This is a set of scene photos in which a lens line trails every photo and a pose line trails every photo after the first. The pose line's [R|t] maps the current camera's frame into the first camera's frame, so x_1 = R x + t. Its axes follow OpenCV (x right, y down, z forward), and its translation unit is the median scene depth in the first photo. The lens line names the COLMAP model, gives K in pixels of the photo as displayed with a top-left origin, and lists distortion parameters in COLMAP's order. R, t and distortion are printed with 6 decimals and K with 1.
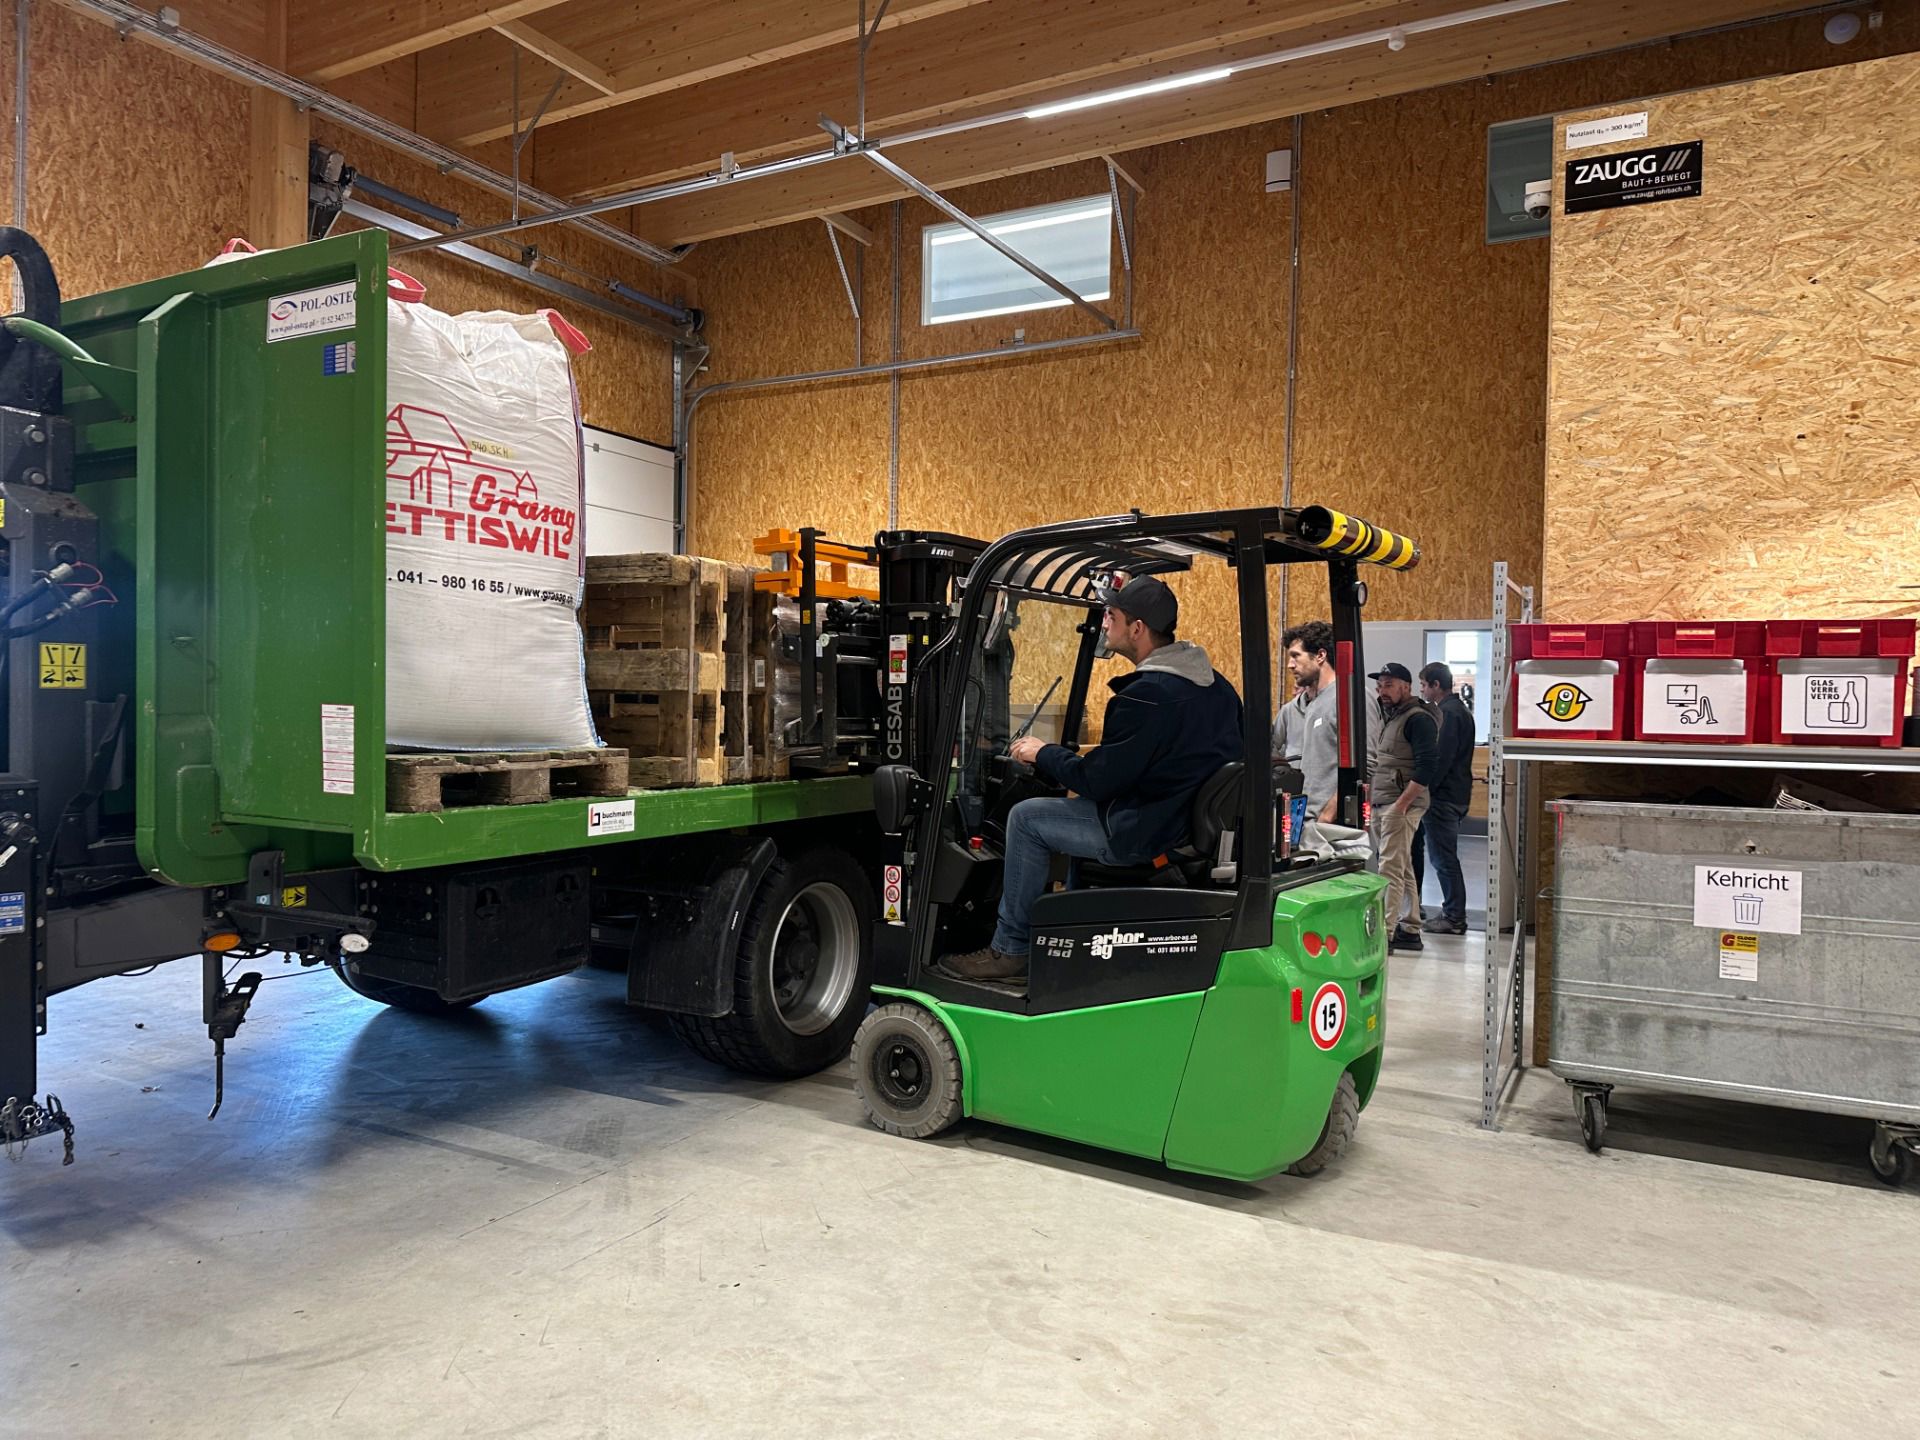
lens RADIAL K [[1338.5, 0, 957.7], [0, 1338.5, 739.8], [0, 0, 1]] dist [0.021820, -0.031354]
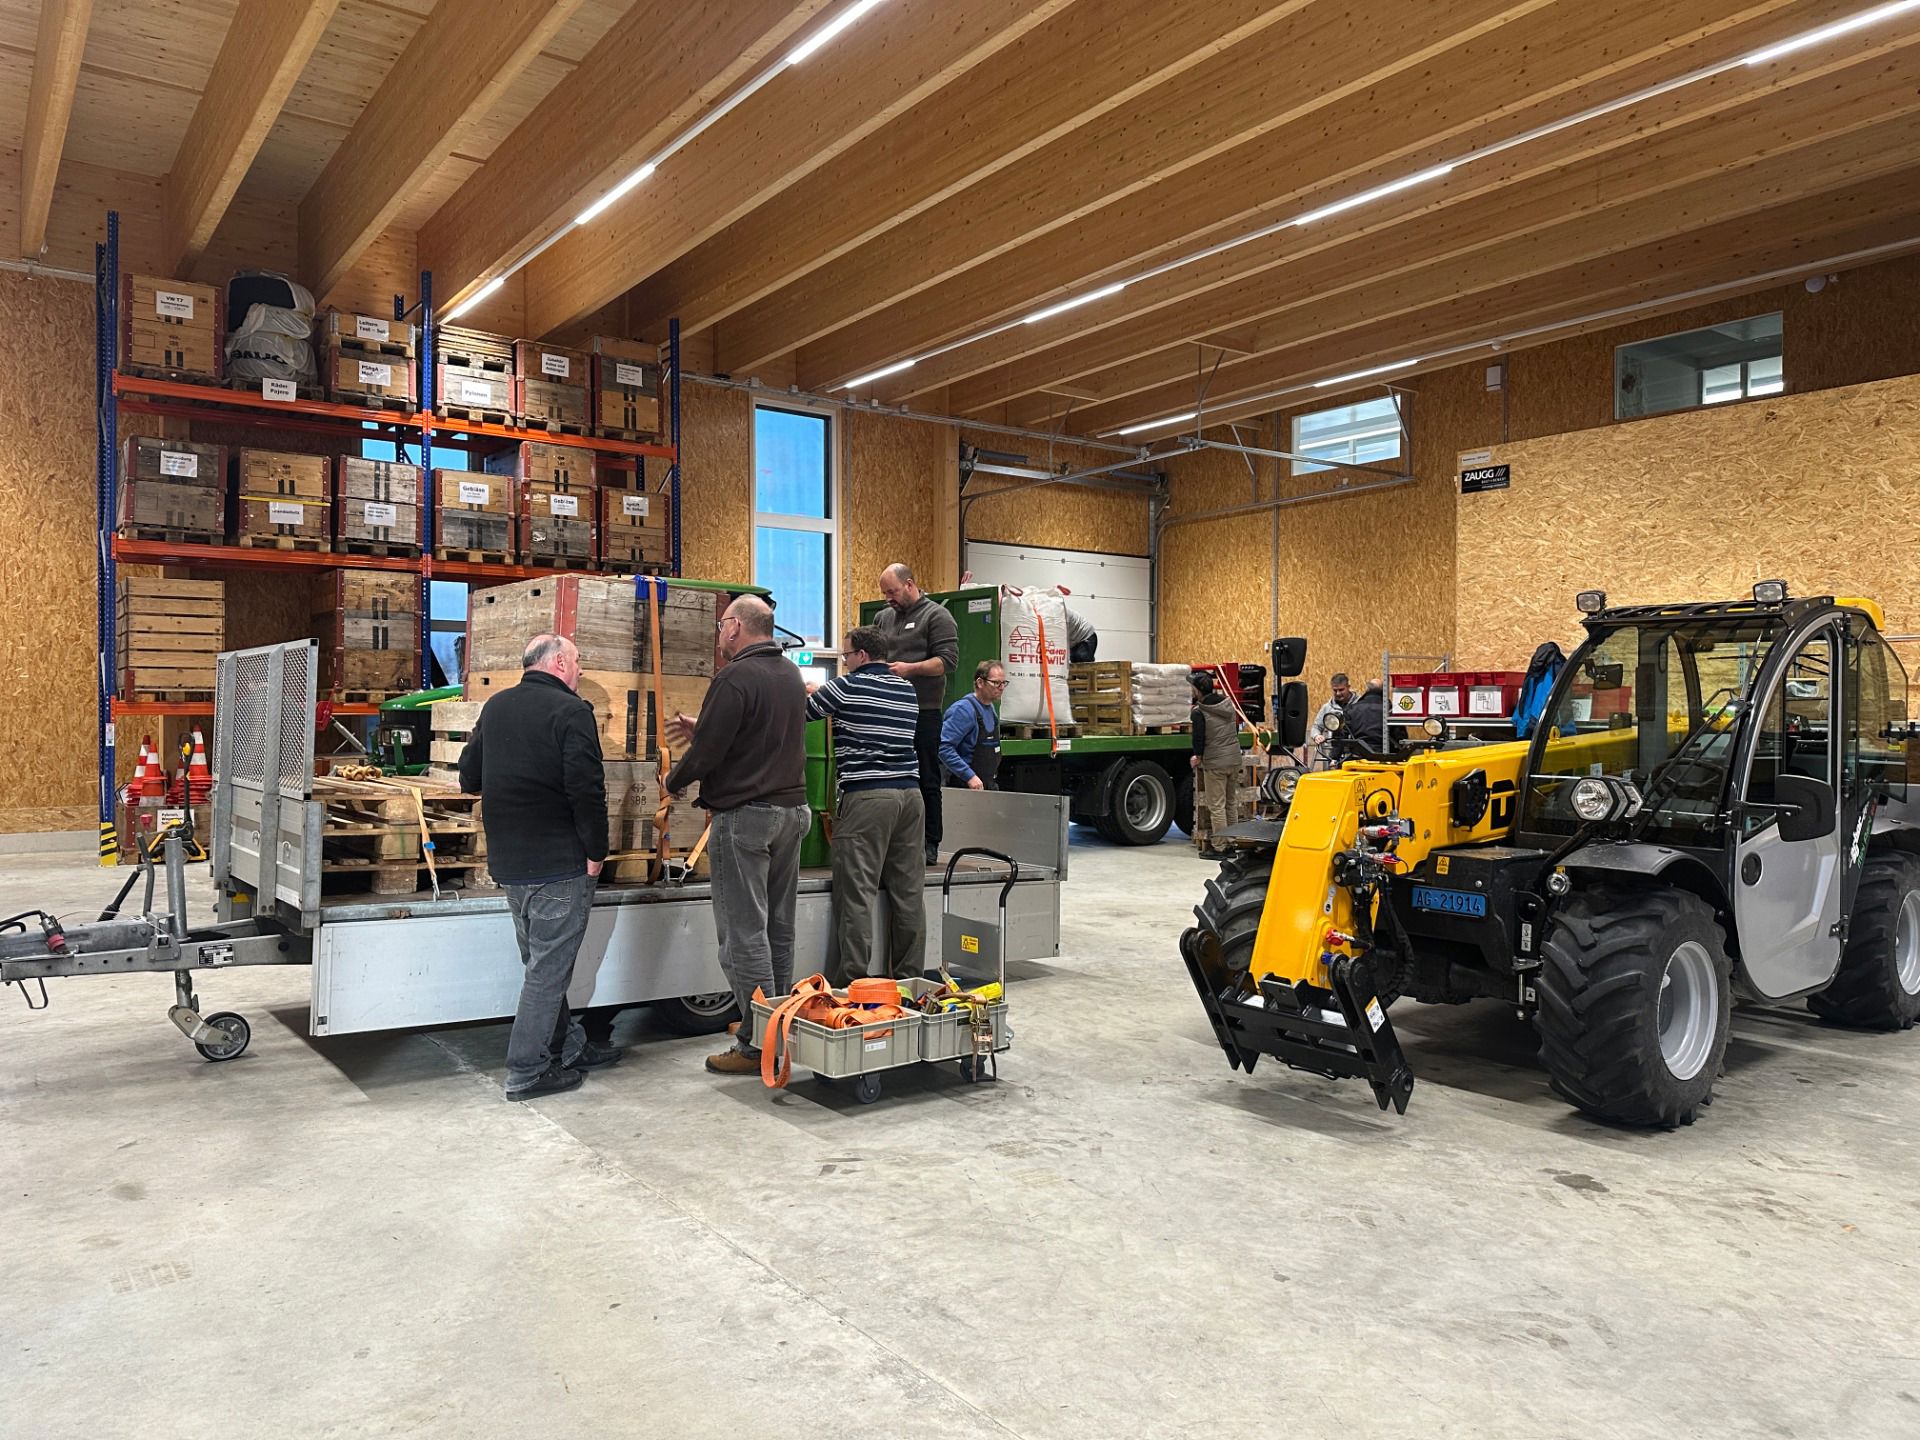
lens RADIAL K [[1338.5, 0, 942.3], [0, 1338.5, 719.6], [0, 0, 1]] dist [0.021820, -0.031354]
pose [[0.906992, -0.011294, -0.420997, 0.320045], [0.003974, 0.999825, -0.018261, 0.021618], [0.421129, 0.014890, 0.906878, -0.782419]]
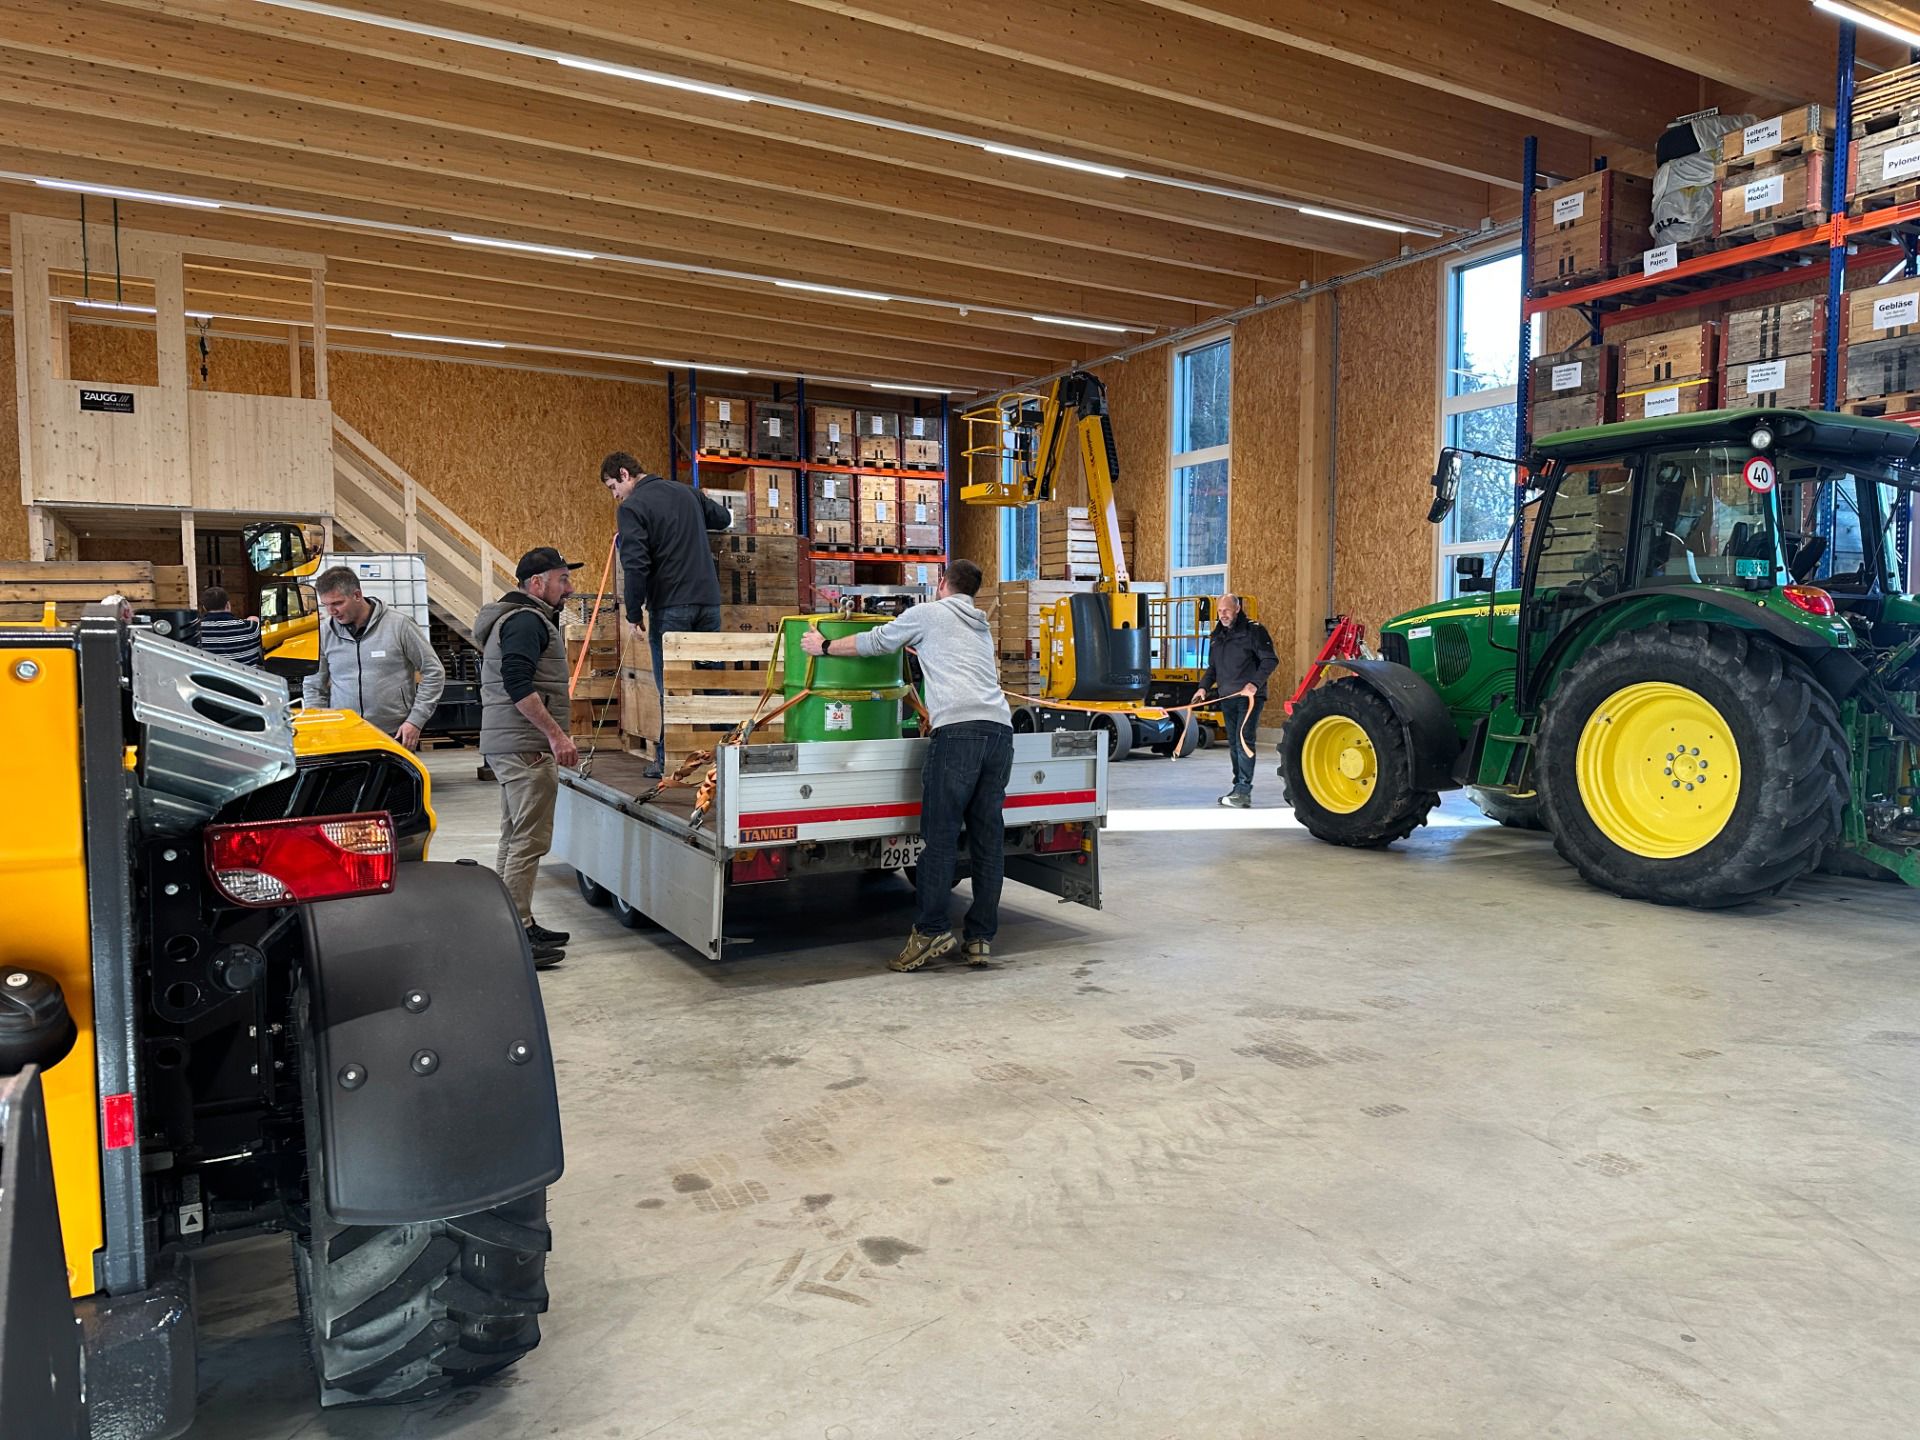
lens RADIAL K [[1338.5, 0, 970.1], [0, 1338.5, 729.1], [0, 0, 1]] dist [0.021820, -0.031354]
pose [[-0.537027, 0.042955, -0.842471, 0.454250], [-0.020267, 0.997757, 0.063791, 0.007615], [0.843322, 0.051332, -0.534952, 0.198193]]
